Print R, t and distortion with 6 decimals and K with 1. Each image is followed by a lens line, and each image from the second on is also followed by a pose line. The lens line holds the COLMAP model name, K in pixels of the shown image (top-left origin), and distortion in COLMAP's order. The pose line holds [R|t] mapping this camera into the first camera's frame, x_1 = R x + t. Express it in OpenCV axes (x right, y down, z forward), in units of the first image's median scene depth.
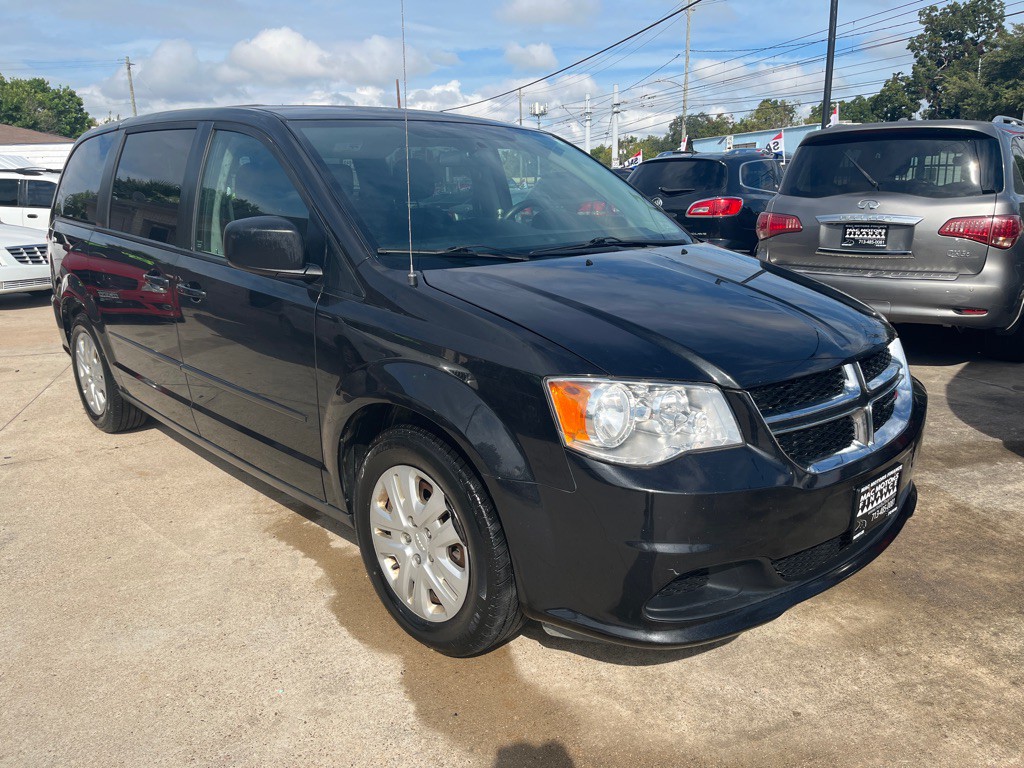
lens RADIAL K [[772.3, 0, 512.0], [0, 772.3, 384.0], [0, 0, 1]] dist [0.084933, -0.126812]
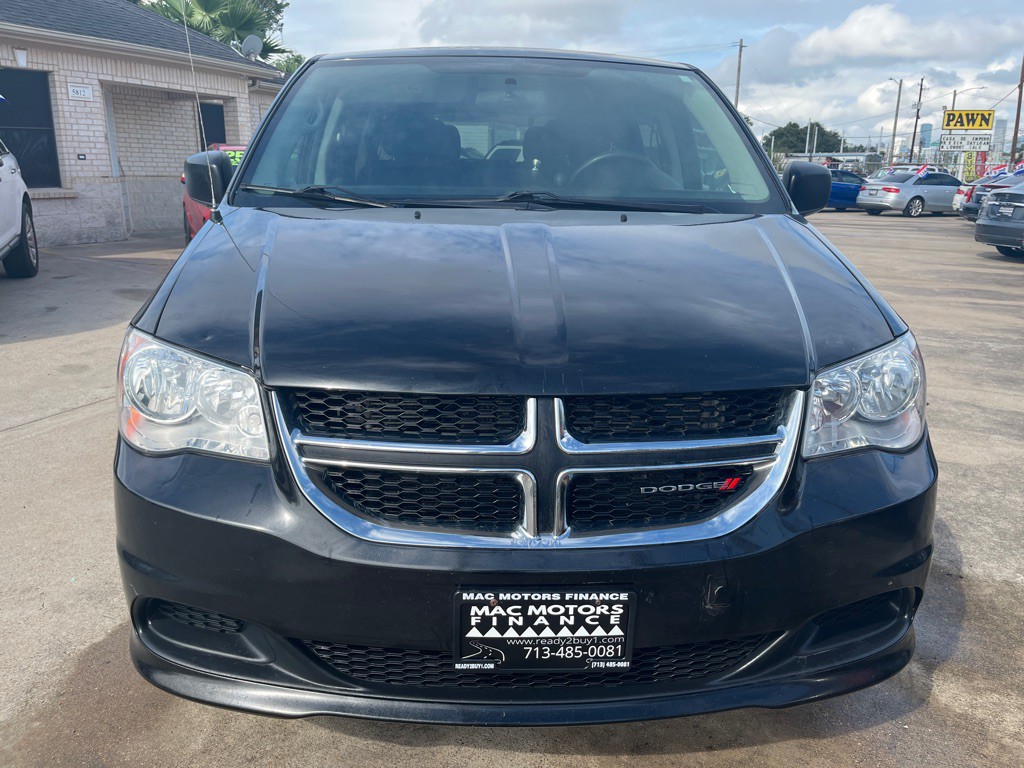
lens RADIAL K [[774.3, 0, 508.4], [0, 774.3, 384.9], [0, 0, 1]] dist [0.073037, -0.107432]
pose [[0.749537, 0.198683, -0.631443, 0.705062], [-0.179952, 0.979128, 0.094475, -0.079285], [0.637034, 0.042817, 0.769646, 0.456433]]
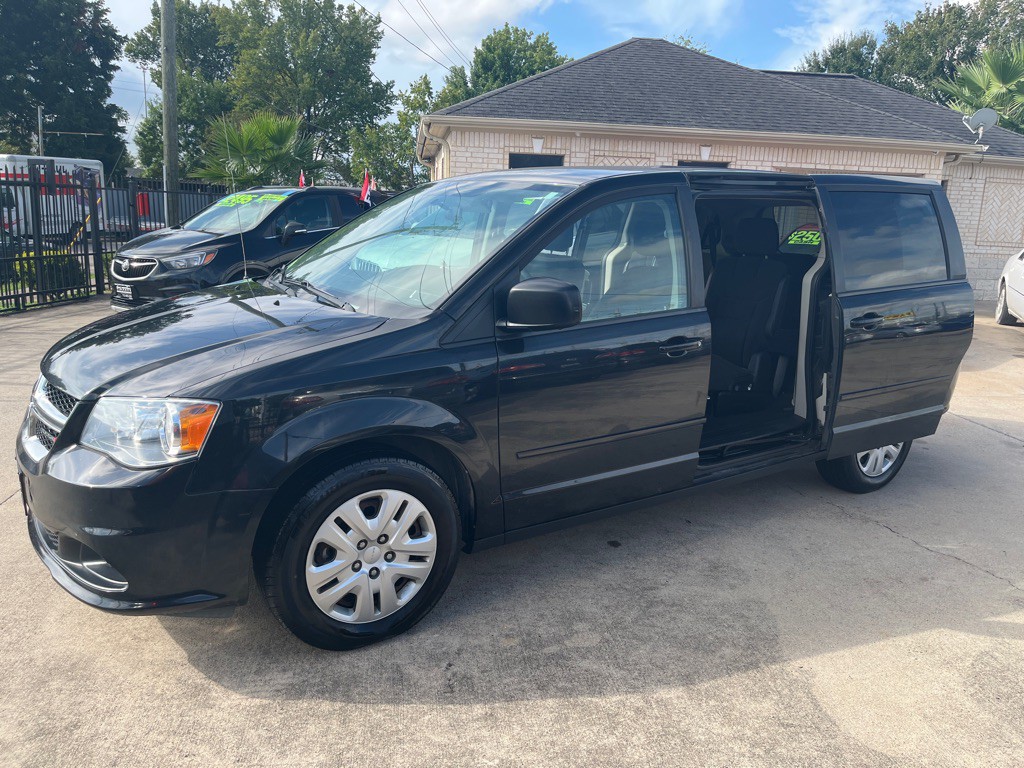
lens RADIAL K [[788.0, 0, 513.3], [0, 788.0, 373.6], [0, 0, 1]] dist [0.034438, -0.032203]
pose [[-0.172359, 0.206020, -0.963249, 1.365365], [-0.271670, 0.930015, 0.247523, -0.484616], [0.946830, 0.304348, -0.104327, 1.628693]]
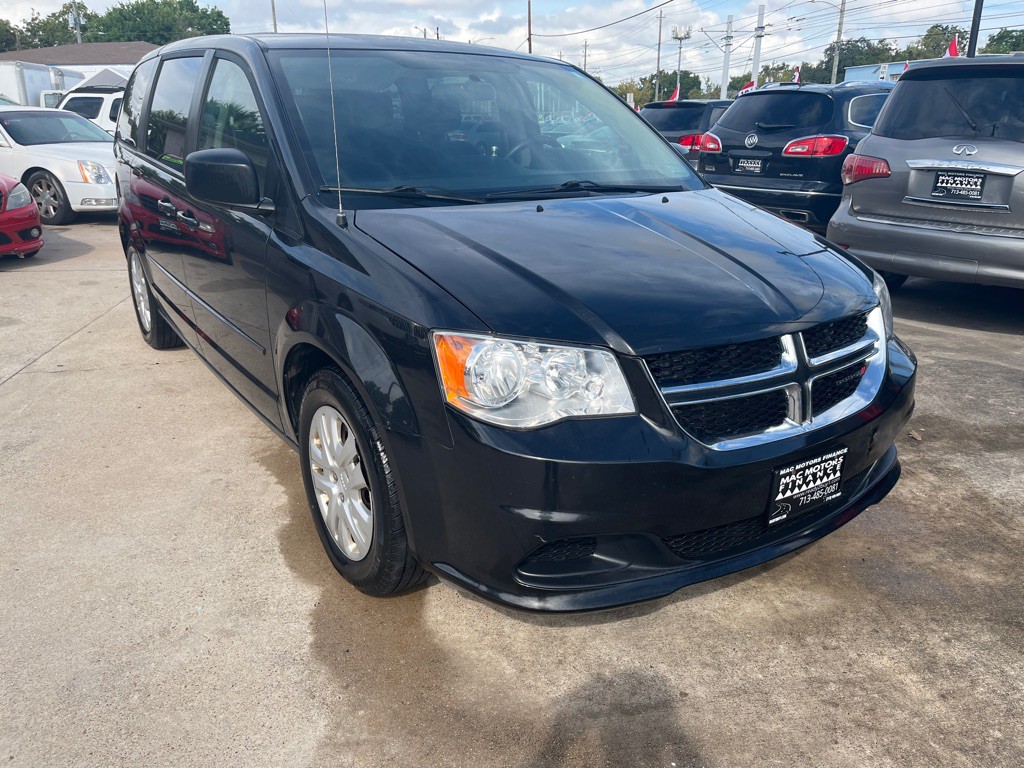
lens RADIAL K [[774.3, 0, 508.4], [0, 774.3, 384.9], [0, 0, 1]] dist [0.073037, -0.107432]
pose [[0.985527, 0.074967, -0.152039, 0.222386], [-0.061729, 0.994027, 0.090004, -0.025676], [0.157878, -0.079317, 0.984268, 0.040365]]
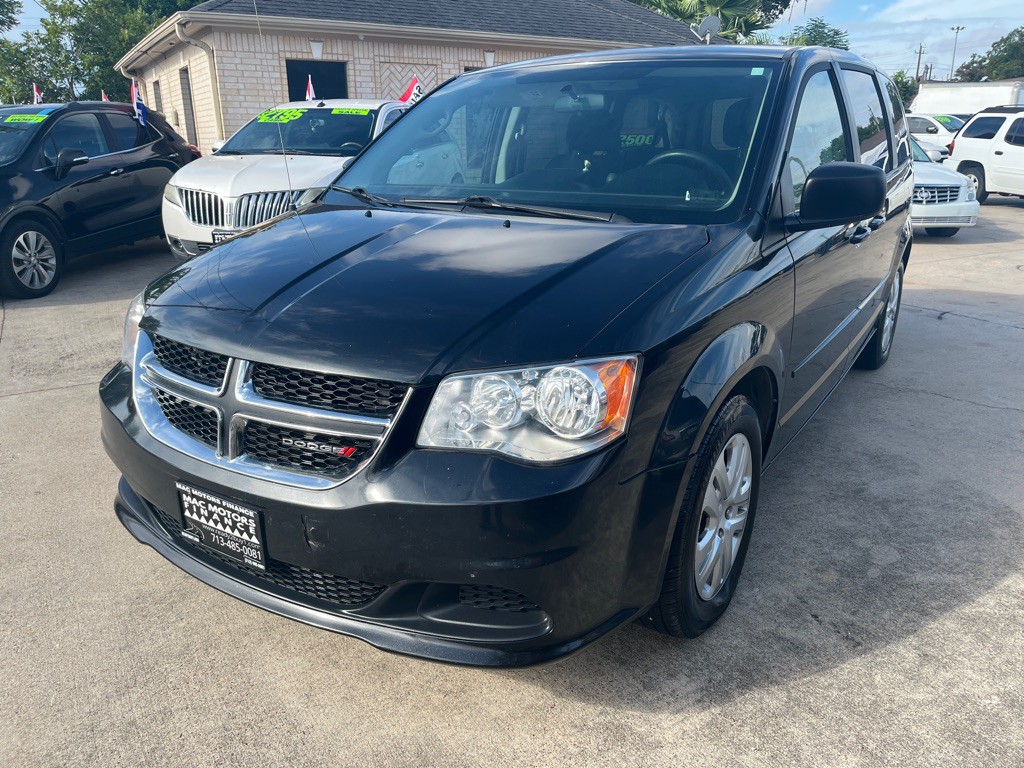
lens RADIAL K [[771.2, 0, 517.8], [0, 771.2, 385.2], [0, 0, 1]] dist [0.078632, -0.115440]
pose [[0.233274, 0.307246, -0.922596, 1.130439], [-0.235116, 0.938442, 0.253075, -0.247858], [0.943559, 0.157881, 0.291152, 0.924540]]
